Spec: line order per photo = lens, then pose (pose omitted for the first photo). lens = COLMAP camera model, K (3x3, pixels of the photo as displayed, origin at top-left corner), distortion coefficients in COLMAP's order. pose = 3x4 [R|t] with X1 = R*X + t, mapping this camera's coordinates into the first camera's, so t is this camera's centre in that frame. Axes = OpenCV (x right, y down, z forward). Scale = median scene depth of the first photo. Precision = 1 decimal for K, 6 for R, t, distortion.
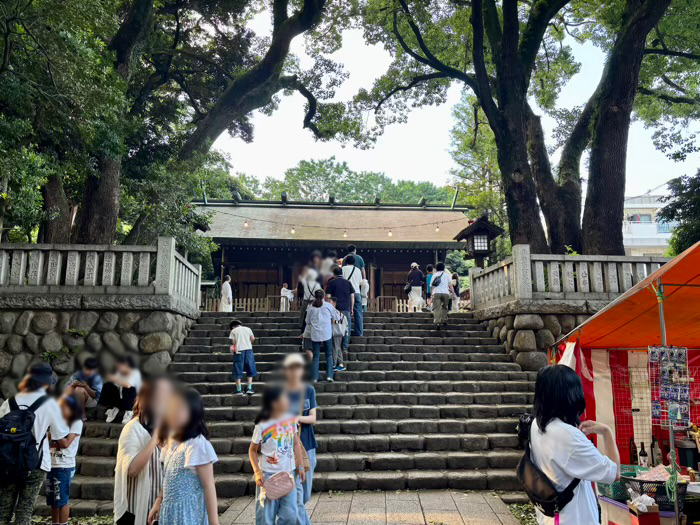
lens RADIAL K [[519.3, 0, 353.0], [0, 519.3, 267.8], [0, 0, 1]] dist [0.070183, -0.092068]
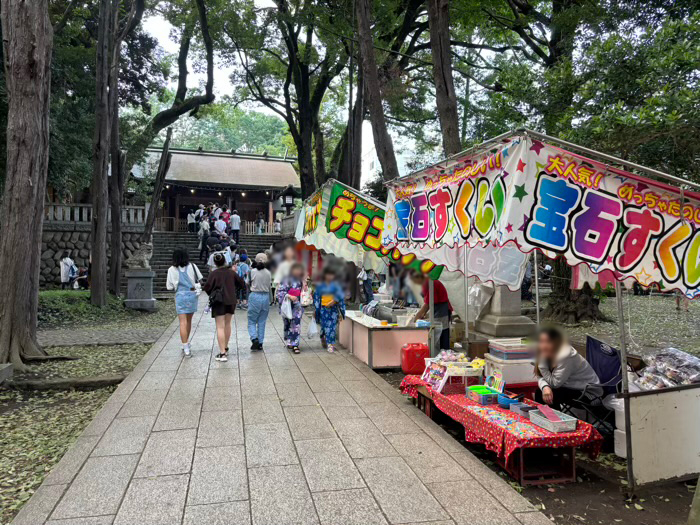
lens RADIAL K [[519.3, 0, 353.0], [0, 519.3, 267.8], [0, 0, 1]] dist [0.070183, -0.092068]
pose [[0.958701, 0.003352, 0.284396, -0.097846], [-0.055264, 0.983068, 0.174710, -0.165392], [-0.278995, -0.183212, 0.942653, -1.104615]]
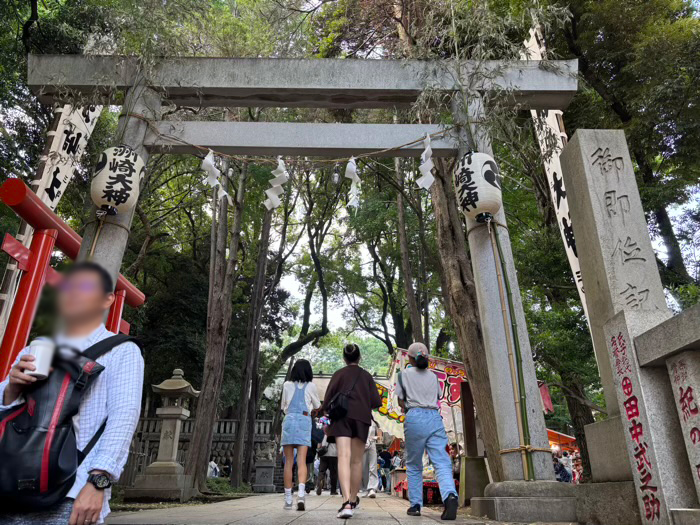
lens RADIAL K [[519.3, 0, 353.0], [0, 519.3, 267.8], [0, 0, 1]] dist [0.070183, -0.092068]
pose [[0.998507, 0.023924, 0.049116, -0.055960], [-0.011982, 0.973030, -0.230367, -0.141009], [-0.053302, 0.229435, 0.971863, -1.484932]]
